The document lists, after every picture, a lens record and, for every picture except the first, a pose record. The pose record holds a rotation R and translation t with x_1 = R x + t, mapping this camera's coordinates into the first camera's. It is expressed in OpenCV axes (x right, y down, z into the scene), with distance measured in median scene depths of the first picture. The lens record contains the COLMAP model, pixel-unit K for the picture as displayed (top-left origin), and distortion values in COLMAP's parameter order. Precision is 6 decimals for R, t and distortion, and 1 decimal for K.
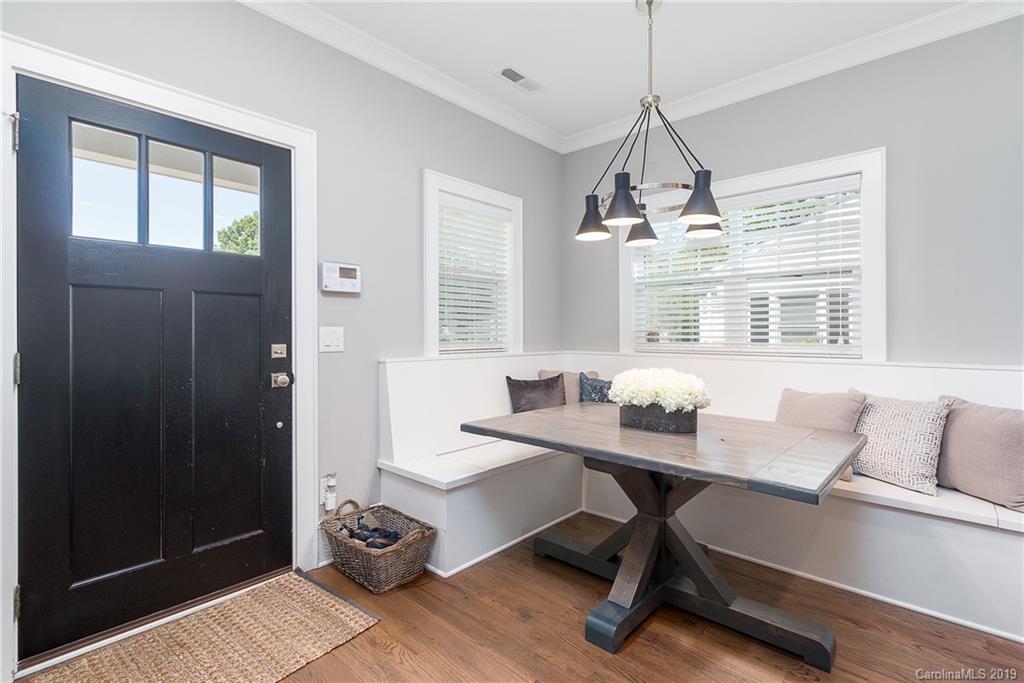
lens RADIAL K [[462.6, 0, 510.1], [0, 462.6, 334.6], [0, 0, 1]] dist [-0.002646, -0.000462]
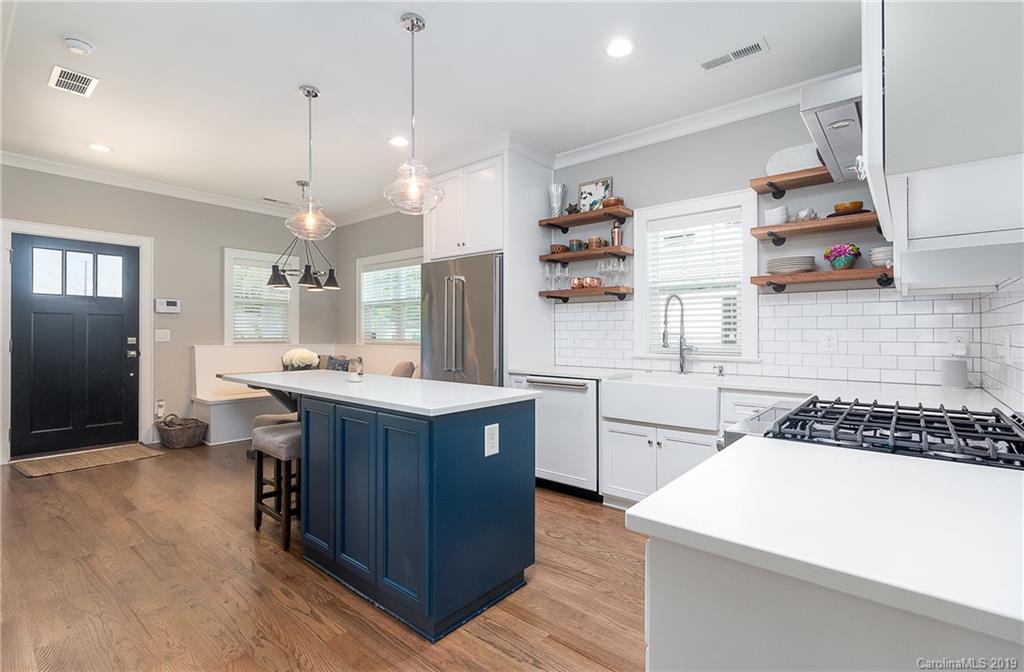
lens RADIAL K [[472.0, 0, 514.5], [0, 472.0, 338.5], [0, 0, 1]] dist [-0.000905, 0.000229]
pose [[0.999640, 0.005325, 0.026301, 1.221728], [-0.005326, 0.999986, -0.000028, 0.015659], [-0.026301, -0.000112, 0.999654, -1.245378]]
